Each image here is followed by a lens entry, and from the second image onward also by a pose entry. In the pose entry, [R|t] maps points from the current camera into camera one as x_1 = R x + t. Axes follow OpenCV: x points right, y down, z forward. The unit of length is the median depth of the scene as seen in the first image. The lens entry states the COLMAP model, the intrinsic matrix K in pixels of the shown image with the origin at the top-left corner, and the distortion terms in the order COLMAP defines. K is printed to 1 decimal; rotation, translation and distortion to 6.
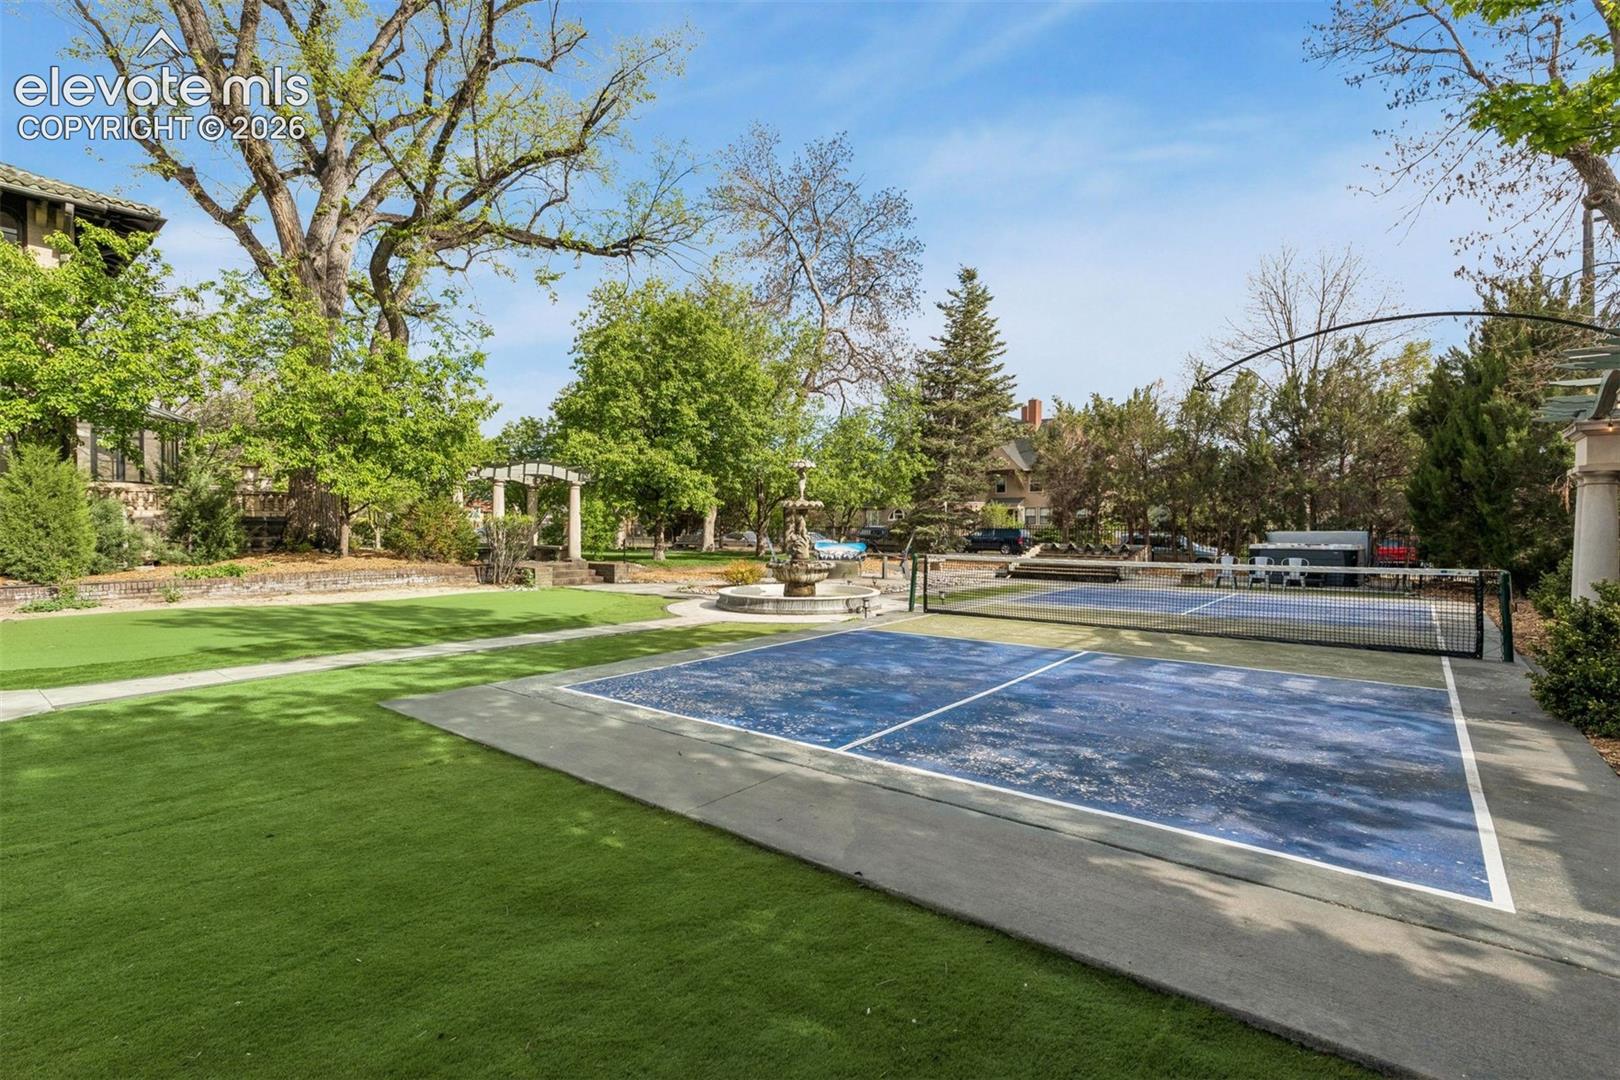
lens RADIAL K [[732.9, 0, 802.8], [0, 732.9, 539.7], [0, 0, 1]] dist [0.002527, -0.000339]
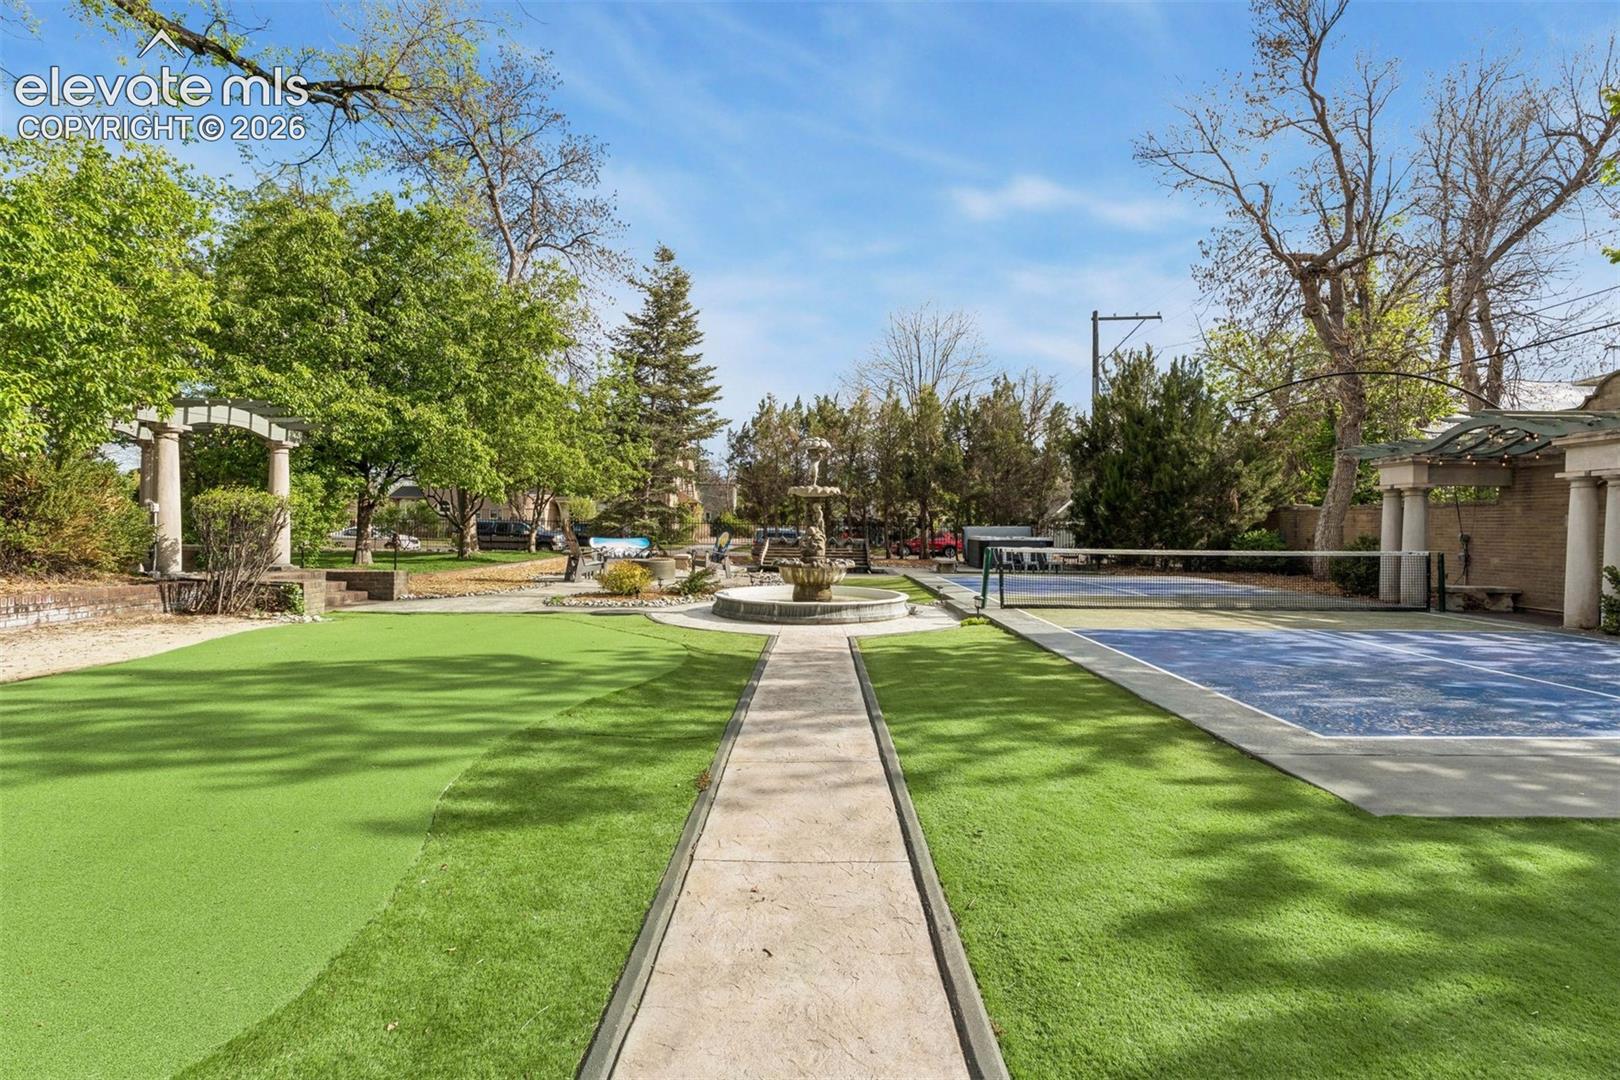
lens RADIAL K [[732.9, 0, 806.9], [0, 732.9, 537.7], [0, 0, 1]] dist [0.002527, -0.000339]
pose [[0.776657, -0.005290, 0.629901, -0.349256], [0.003184, 0.999985, 0.004473, 0.001067], [-0.629916, -0.001468, 0.776662, 0.227962]]
